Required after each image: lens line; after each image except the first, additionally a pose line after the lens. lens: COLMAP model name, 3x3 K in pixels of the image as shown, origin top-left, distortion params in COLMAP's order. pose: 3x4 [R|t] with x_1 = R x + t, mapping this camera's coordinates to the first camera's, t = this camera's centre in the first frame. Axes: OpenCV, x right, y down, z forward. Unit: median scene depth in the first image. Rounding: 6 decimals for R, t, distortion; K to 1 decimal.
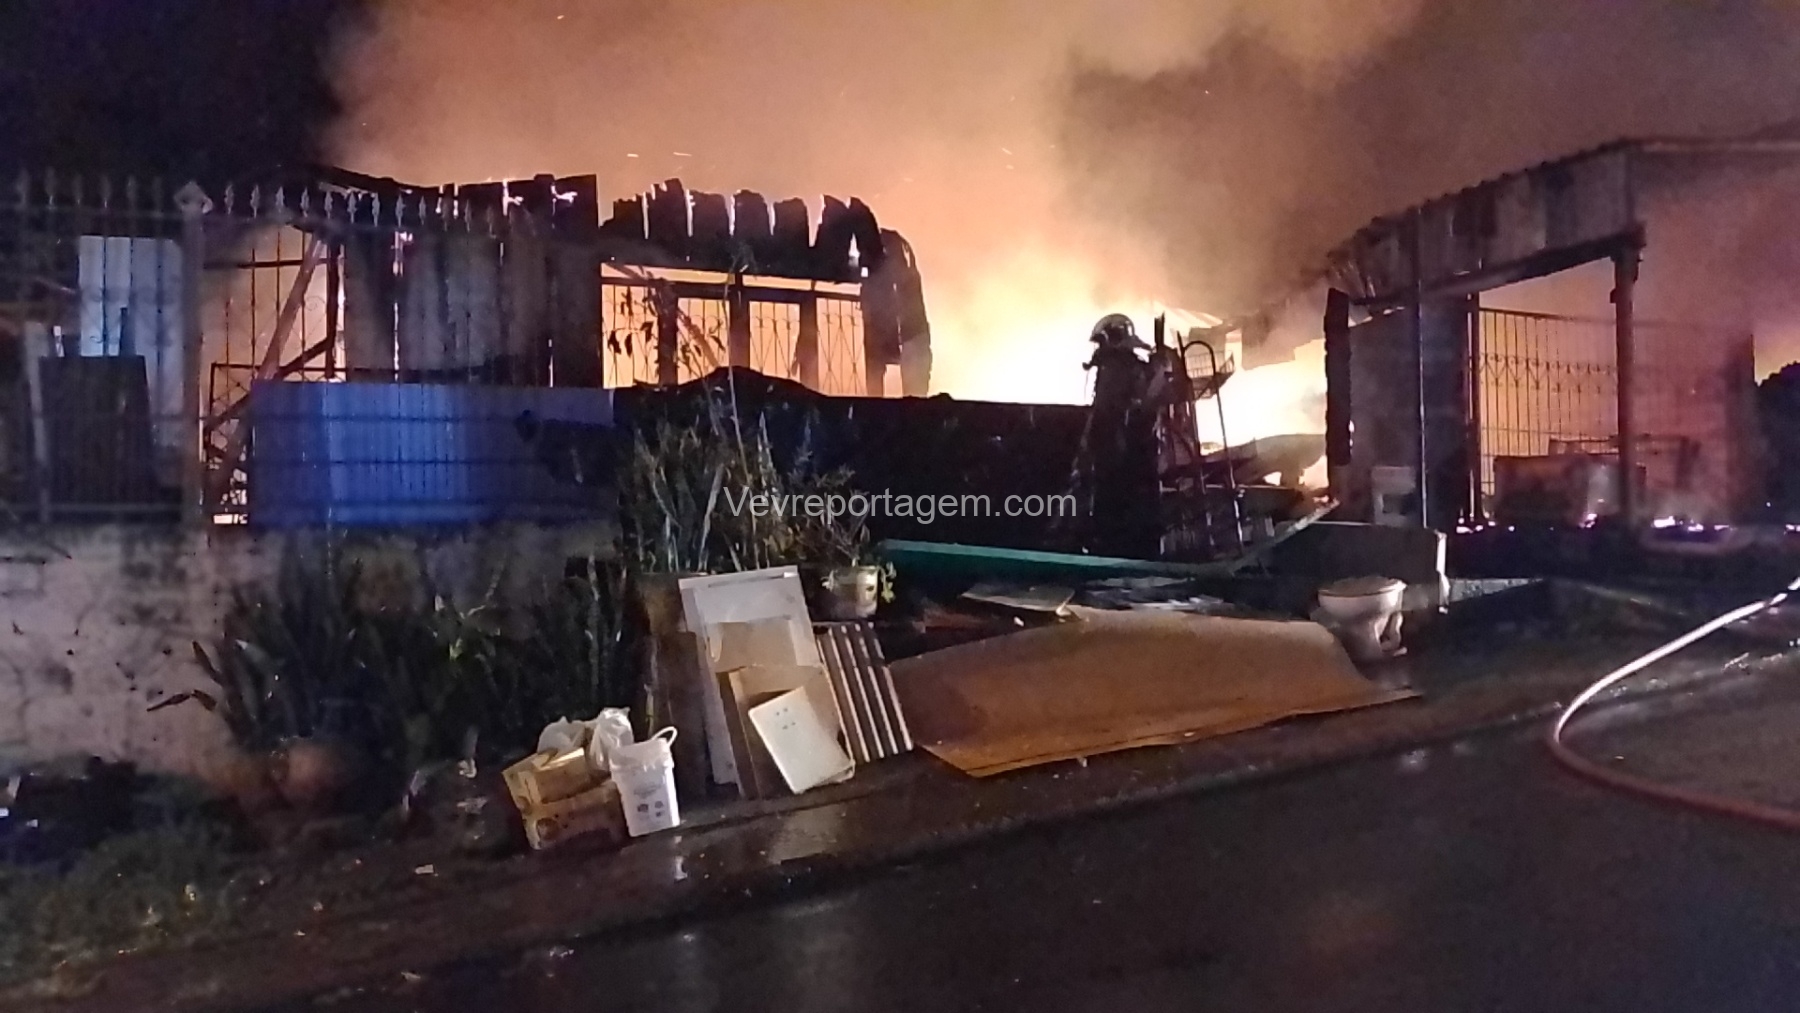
lens RADIAL K [[1287.2, 0, 882.3], [0, 1287.2, 504.9], [0, 0, 1]] dist [0.024180, -0.005502]
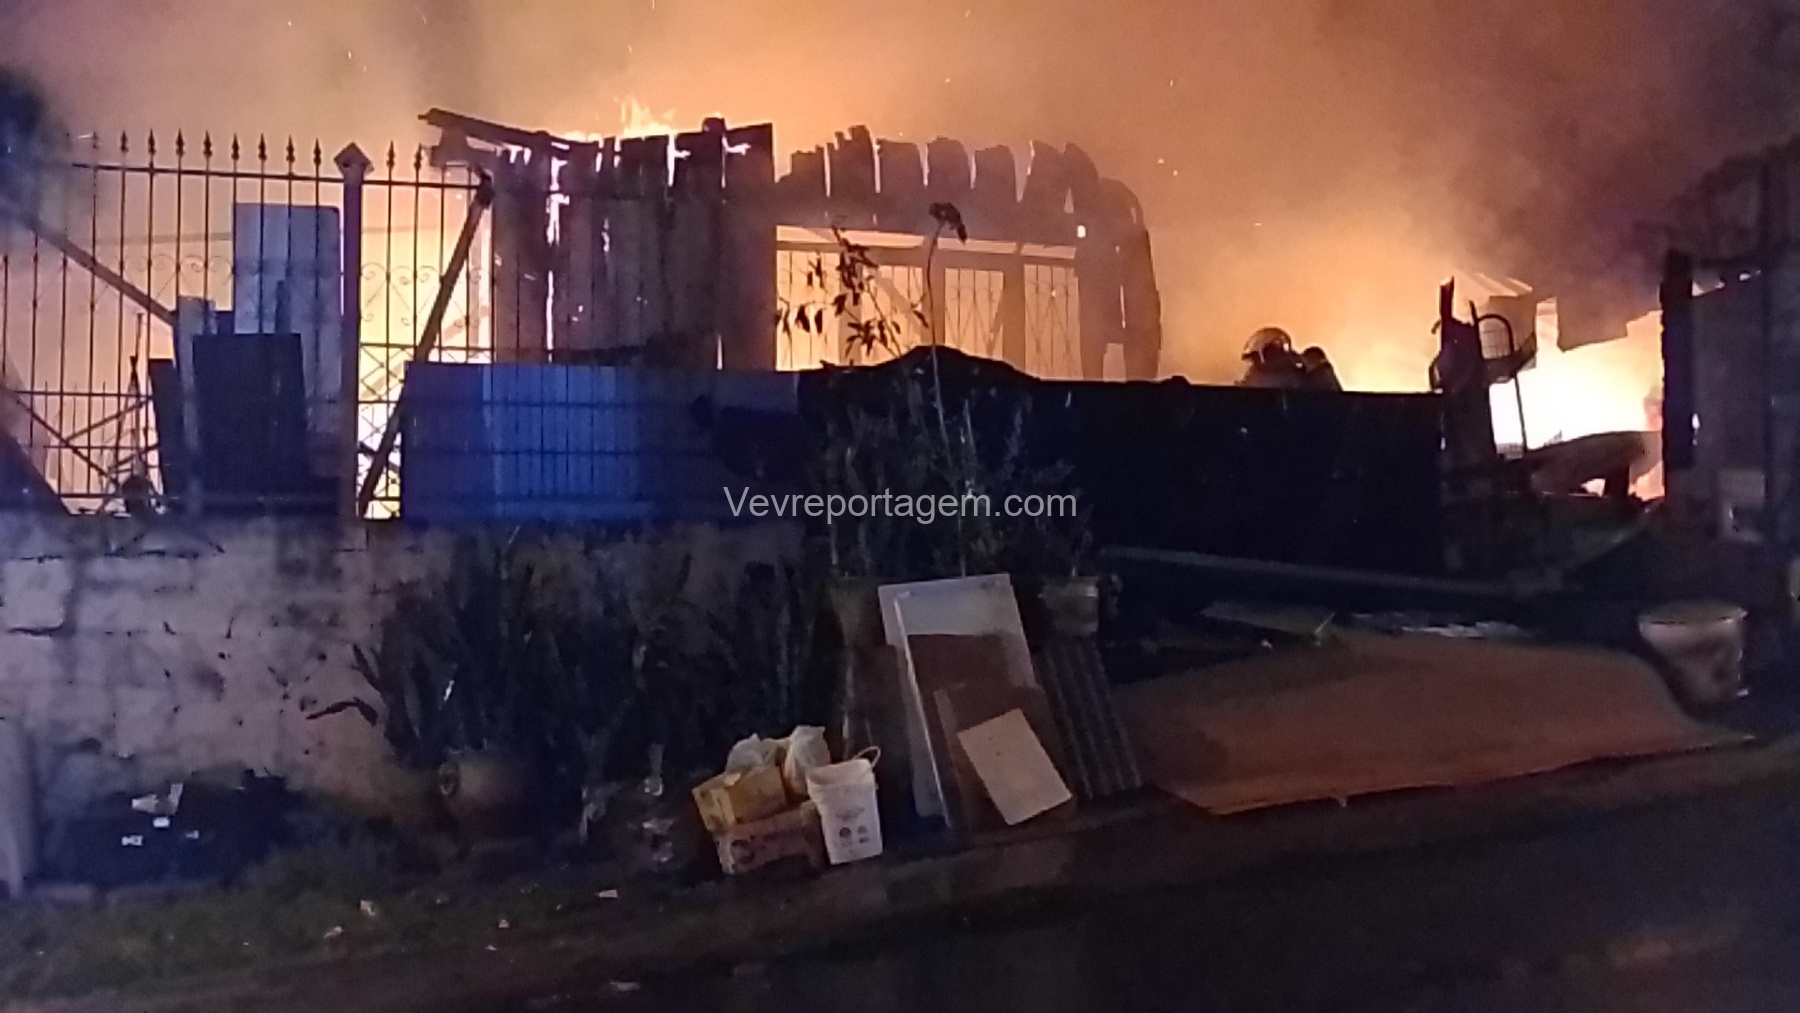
lens RADIAL K [[1825.2, 0, 900.0], [0, 1825.2, 506.5], [0, 0, 1]] dist [0.047641, 0.017492]
pose [[0.995876, 0.009071, -0.090268, -0.027865], [-0.010788, 0.999770, -0.018559, 0.024701], [0.090079, 0.019457, 0.995745, -0.232914]]
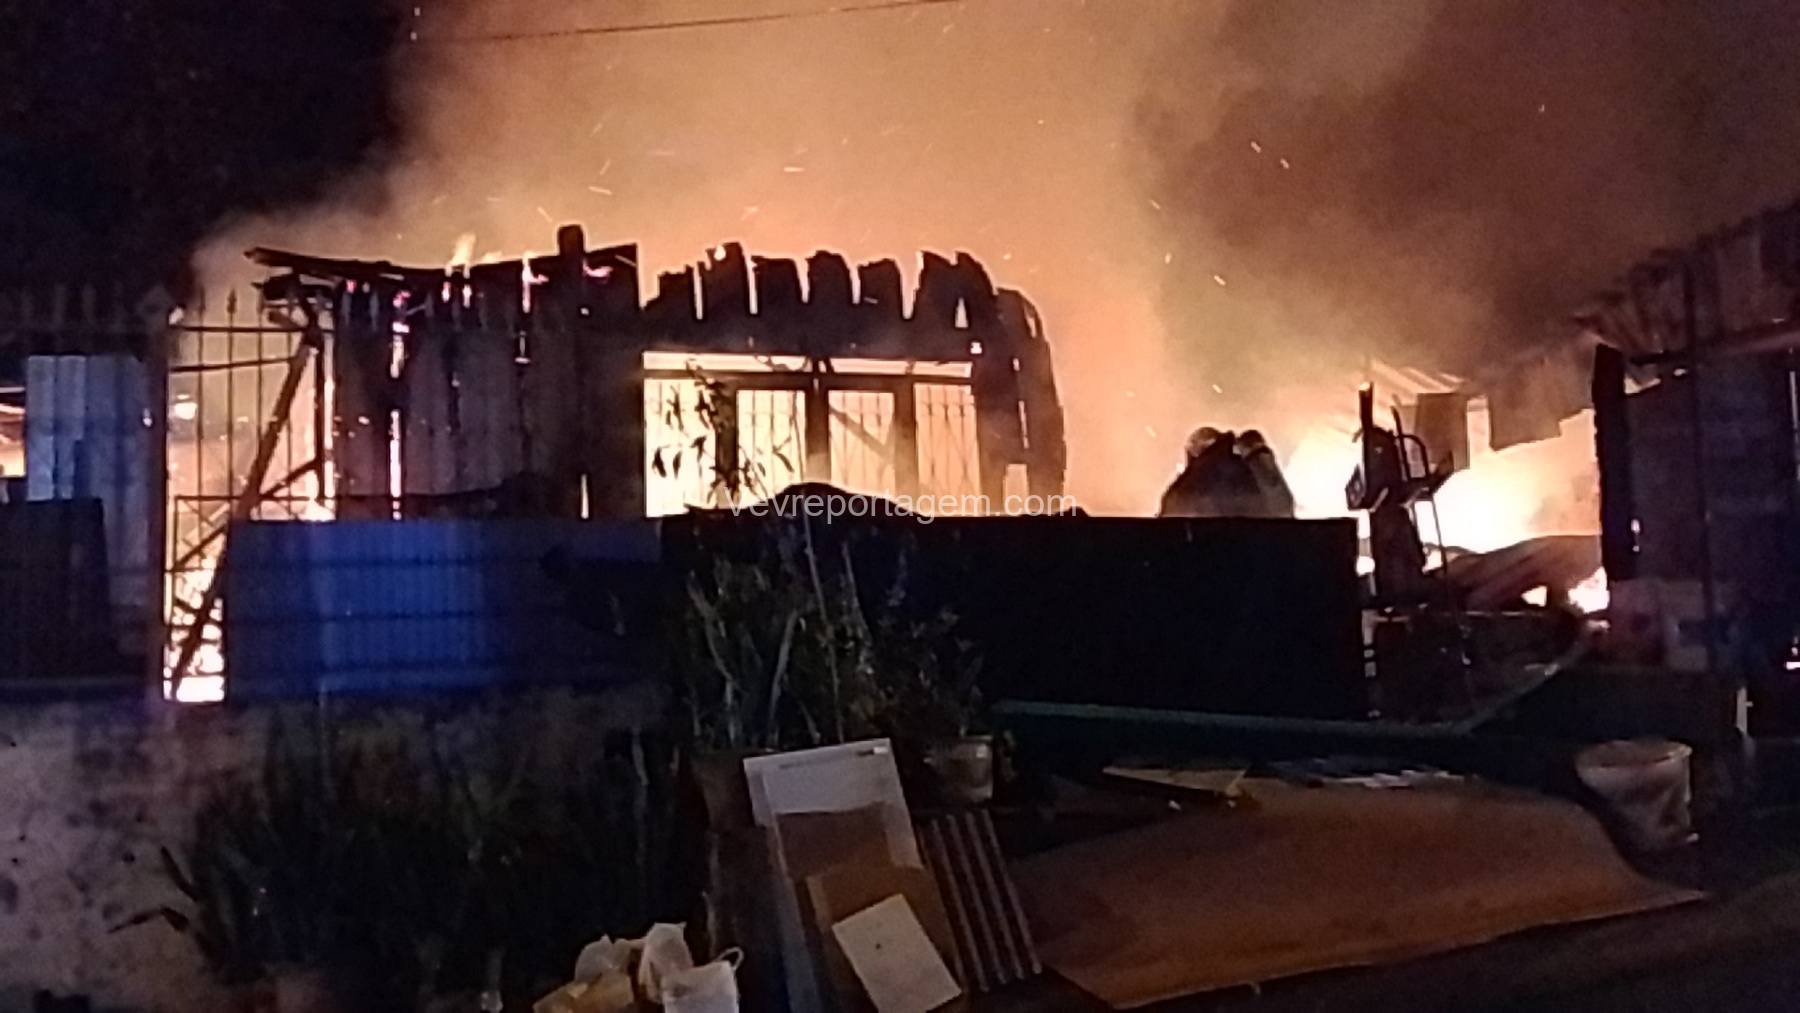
lens RADIAL K [[1825.2, 0, 900.0], [0, 1825.2, 506.5], [0, 0, 1]] dist [0.047641, 0.017492]
pose [[0.996971, -0.023229, -0.074224, 0.025662], [0.019552, 0.998563, -0.049887, -0.037934], [0.075276, 0.048284, 0.995993, -0.127978]]
